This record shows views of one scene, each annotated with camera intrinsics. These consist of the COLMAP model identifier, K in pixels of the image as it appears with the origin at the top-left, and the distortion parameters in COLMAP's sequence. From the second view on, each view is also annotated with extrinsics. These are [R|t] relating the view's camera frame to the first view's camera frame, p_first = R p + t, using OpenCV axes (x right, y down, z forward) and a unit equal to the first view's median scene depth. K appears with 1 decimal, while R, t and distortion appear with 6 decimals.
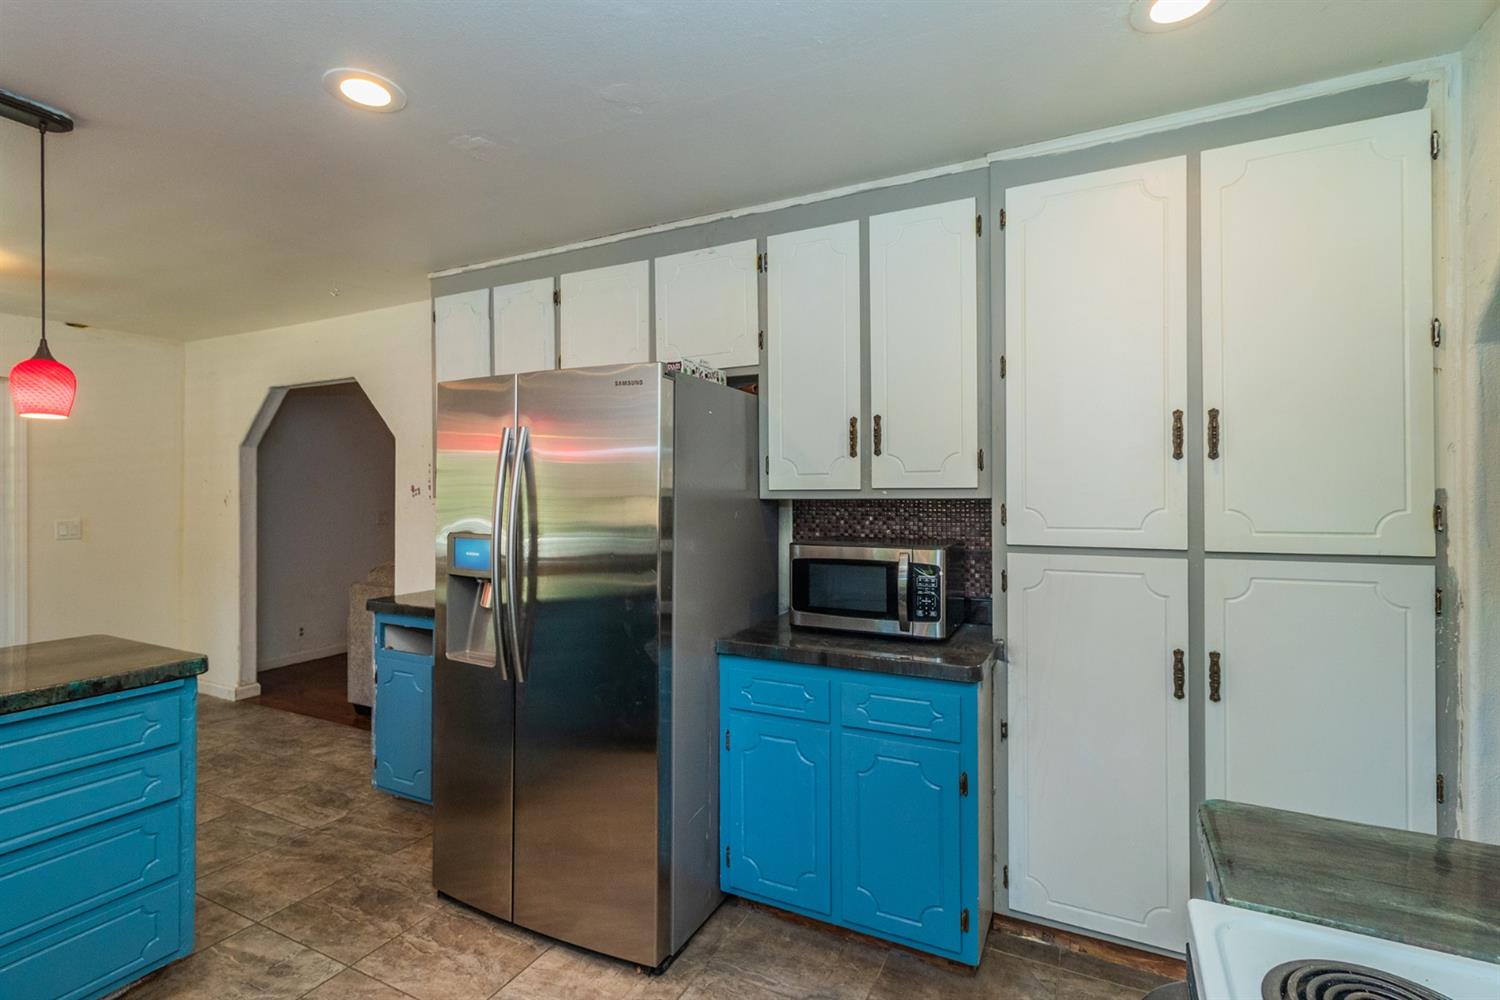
lens RADIAL K [[700.5, 0, 751.5], [0, 700.5, 488.6], [0, 0, 1]] dist [-0.000832, -0.000789]
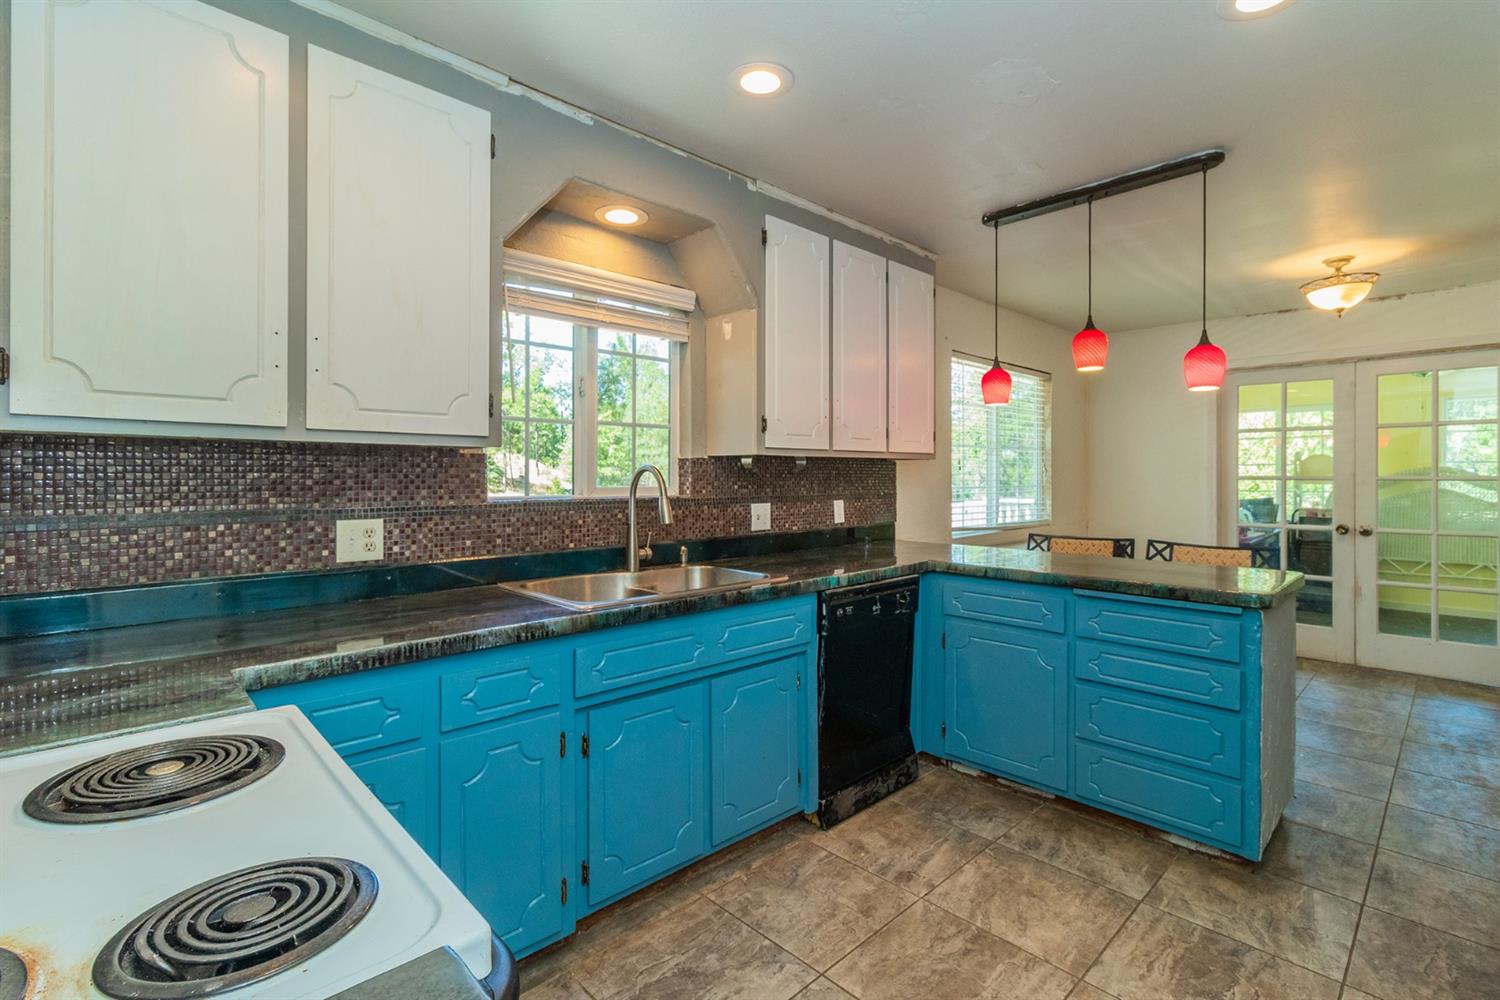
lens RADIAL K [[692.2, 0, 756.7], [0, 692.2, 476.0], [0, 0, 1]] dist [-0.000708, -0.000119]
pose [[-0.331019, 0.004012, -0.943616, 0.426675], [0.002468, 0.999991, 0.003387, 0.046682], [0.943621, -0.001207, -0.331026, 0.547174]]
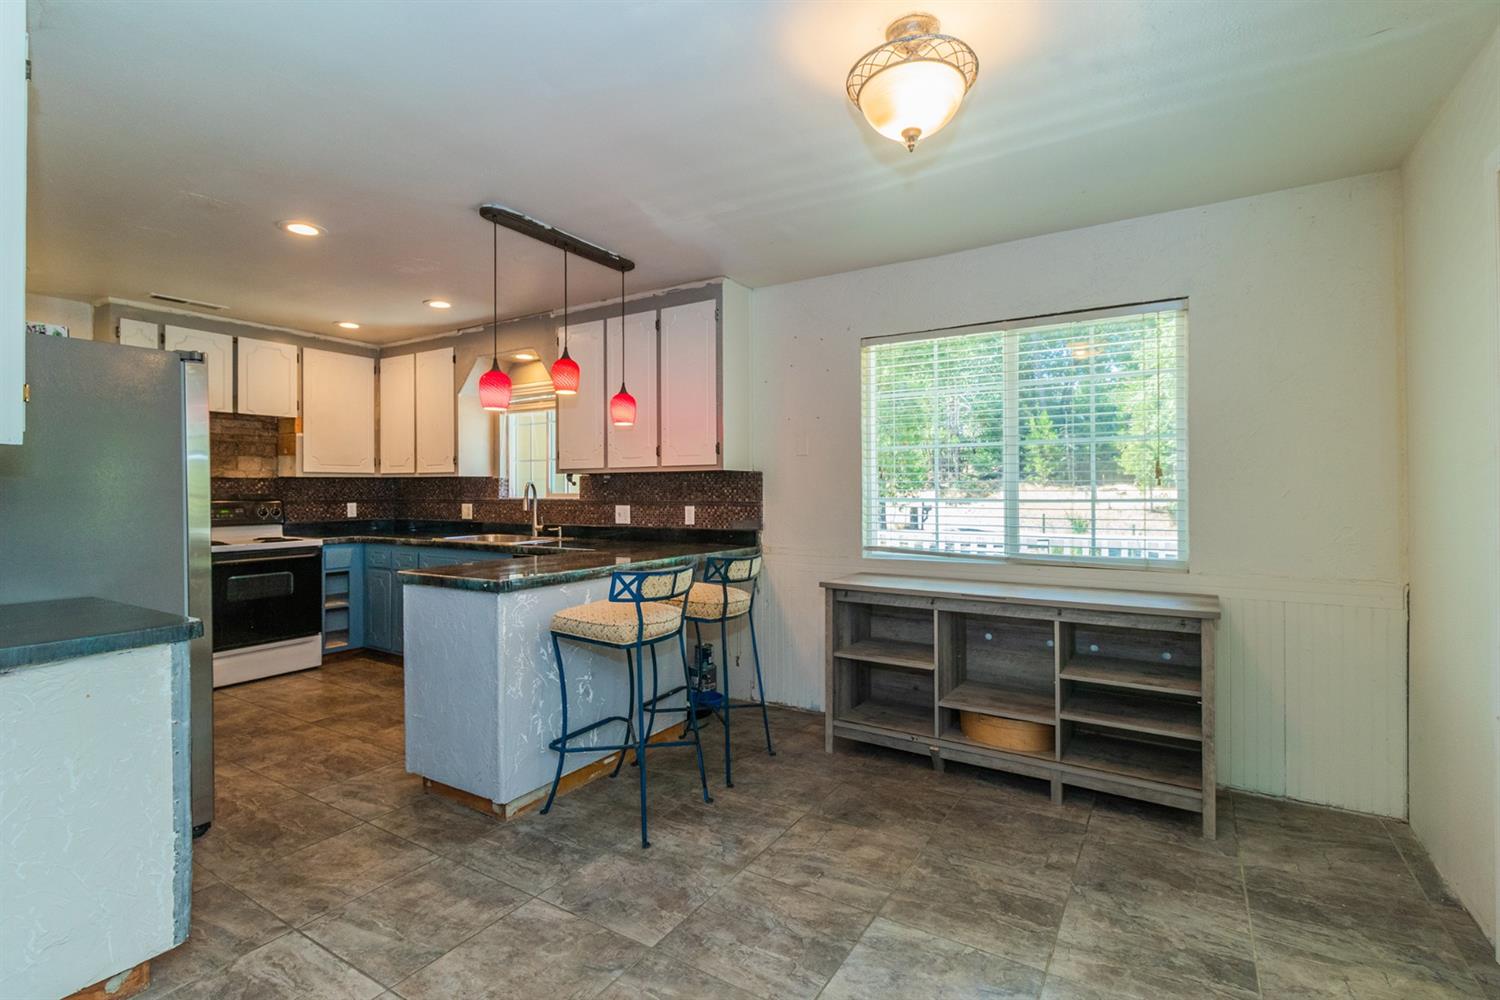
lens RADIAL K [[700.5, 0, 751.5], [0, 700.5, 488.6], [0, 0, 1]] dist [-0.000832, -0.000789]
pose [[-0.995373, 0.006374, 0.095871, -1.474871], [0.005871, 0.999967, -0.005533, 0.070834], [-0.095903, -0.004945, -0.995378, 2.122791]]
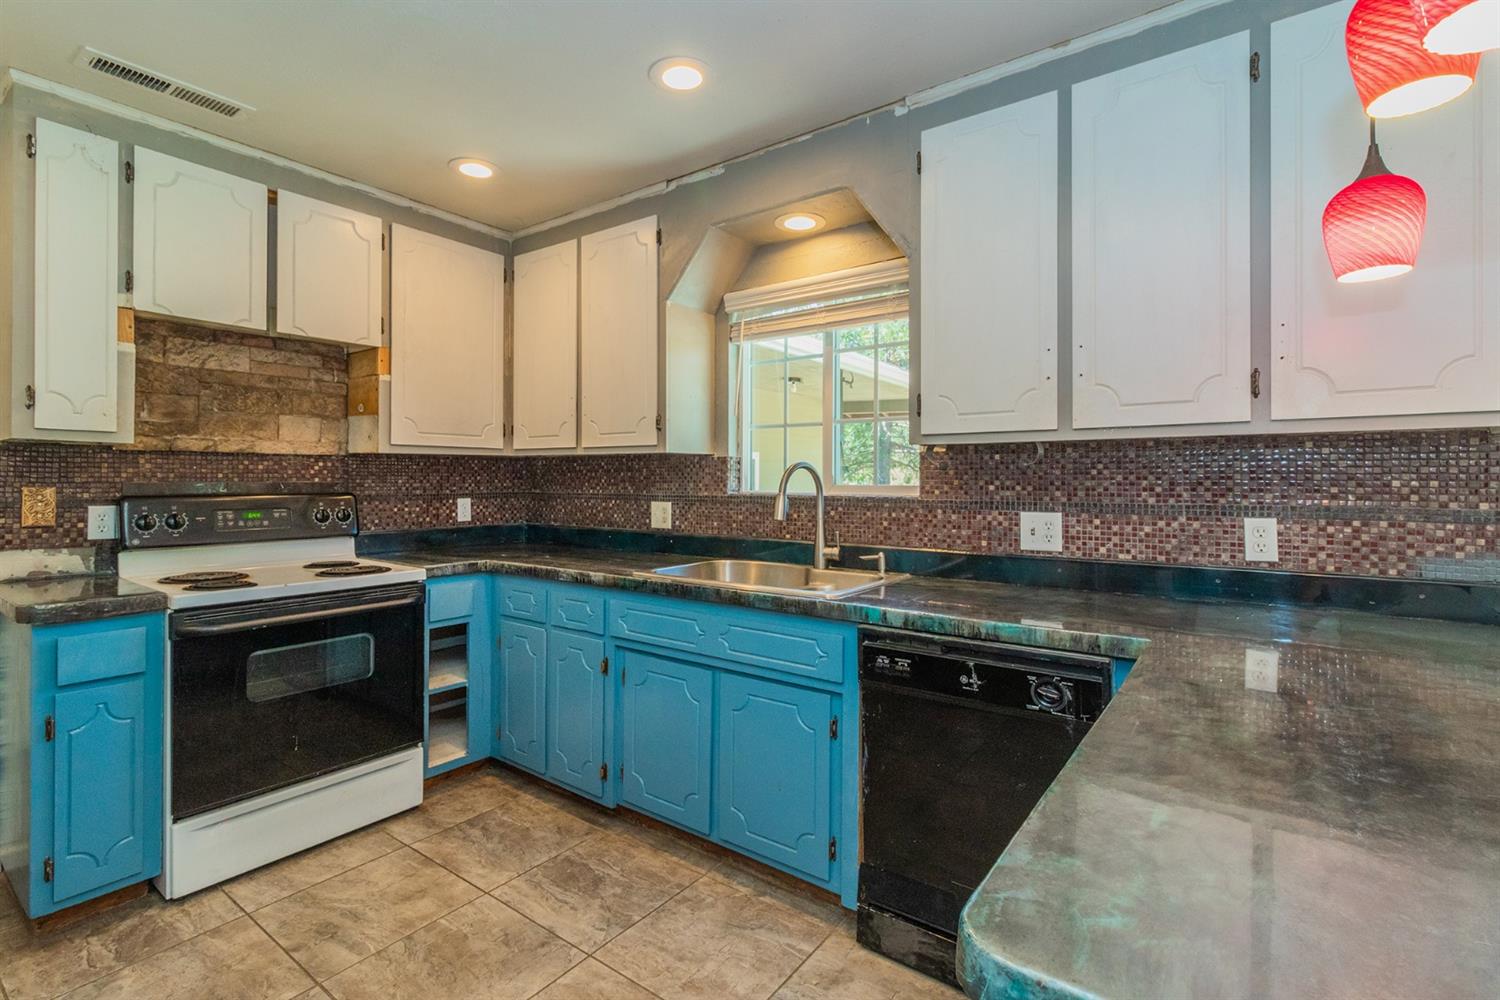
lens RADIAL K [[692.5, 0, 746.9], [0, 692.5, 478.0], [0, 0, 1]] dist [-0.002173, 0.000125]
pose [[-0.985161, 0.001233, 0.171628, -0.655662], [0.000270, 0.999984, -0.005631, 0.064157], [-0.171633, -0.005501, -0.985146, 1.120661]]
